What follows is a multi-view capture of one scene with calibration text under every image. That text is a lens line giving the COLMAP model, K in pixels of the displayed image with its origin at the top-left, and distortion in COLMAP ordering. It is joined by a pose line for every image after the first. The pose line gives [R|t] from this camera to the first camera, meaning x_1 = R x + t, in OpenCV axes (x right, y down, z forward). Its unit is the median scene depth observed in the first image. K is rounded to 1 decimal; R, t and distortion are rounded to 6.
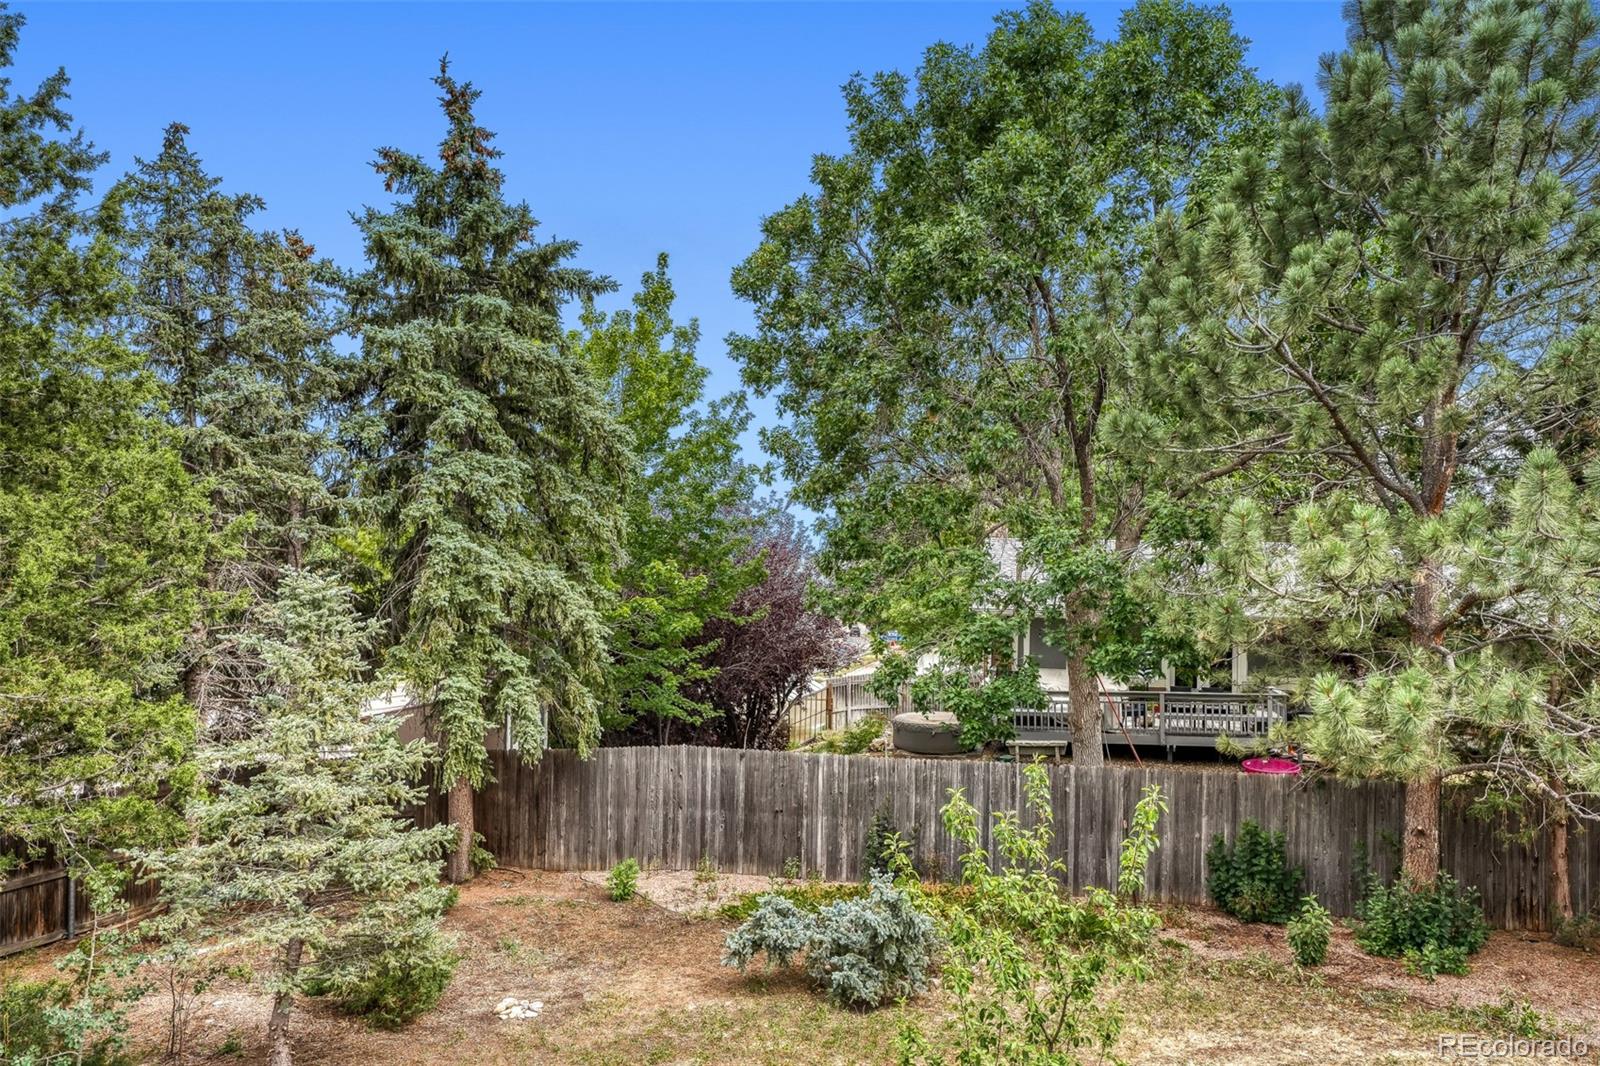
lens RADIAL K [[1333.5, 0, 827.7], [0, 1333.5, 535.7], [0, 0, 1]] dist [0.038670, 0.023715]
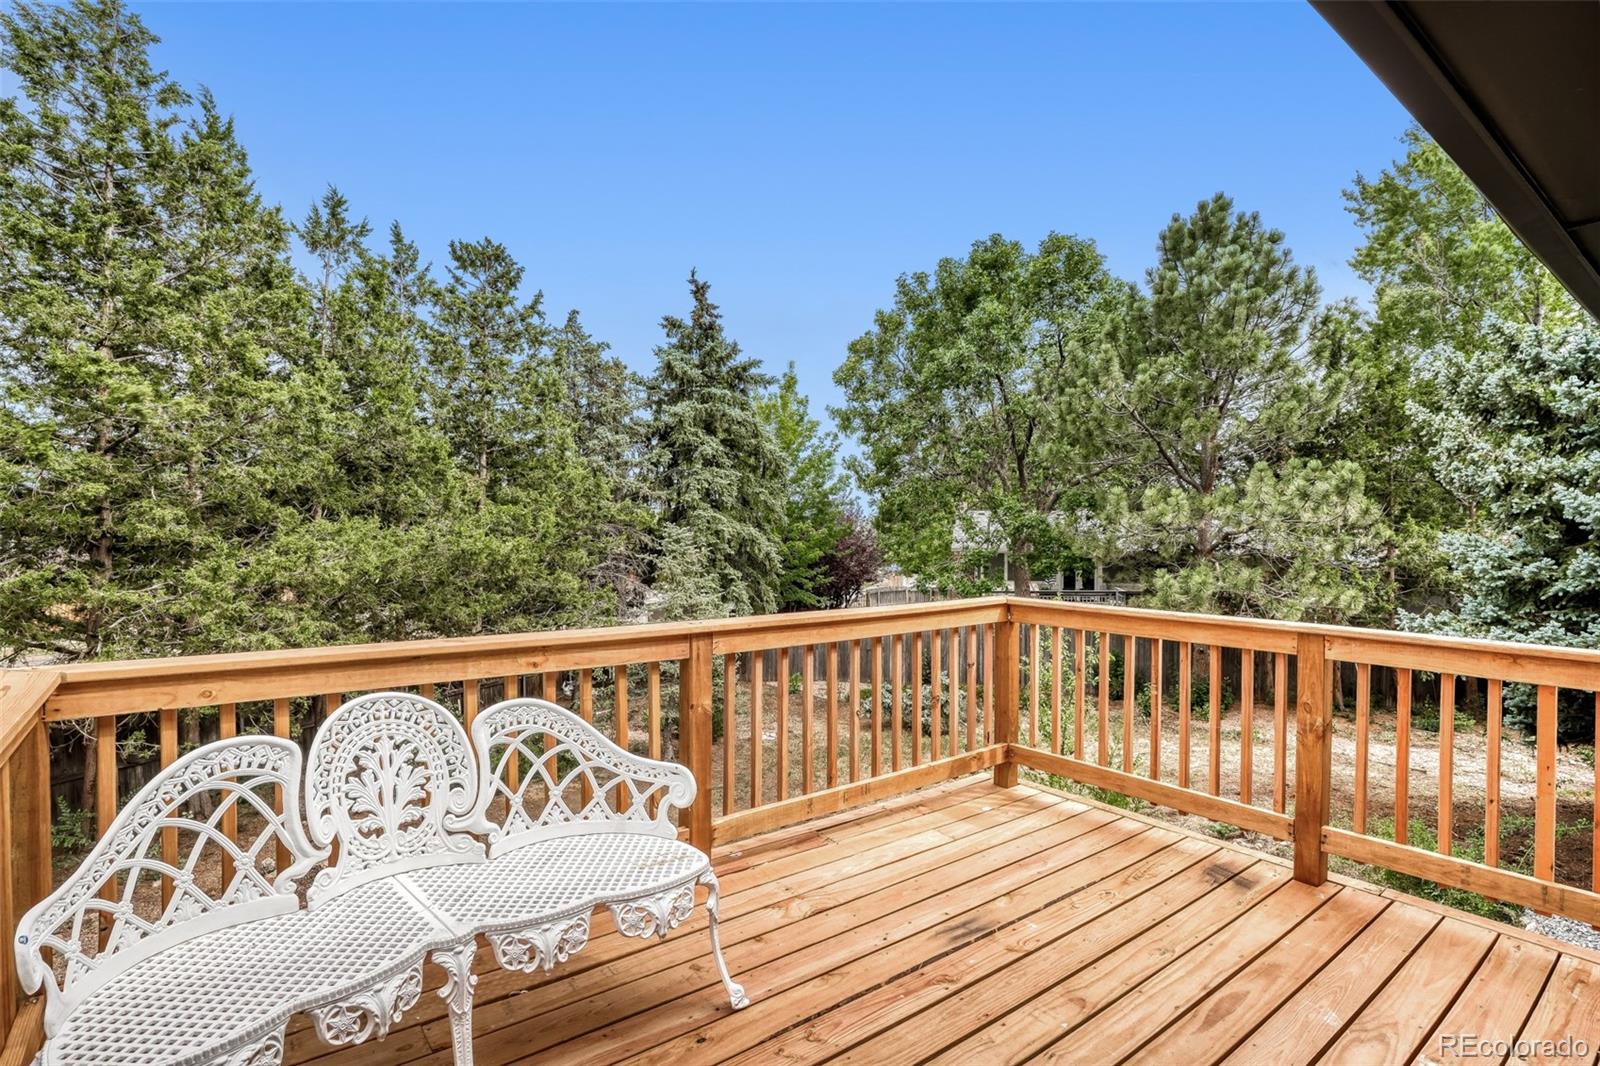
lens RADIAL K [[781.0, 0, 807.0], [0, 781.0, 504.6], [0, 0, 1]] dist [-0.030077, 0.007255]
pose [[0.999332, -0.010407, -0.035027, -0.087773], [0.010030, 0.999890, -0.010904, 0.005729], [0.035137, 0.010545, 0.999327, -0.147912]]
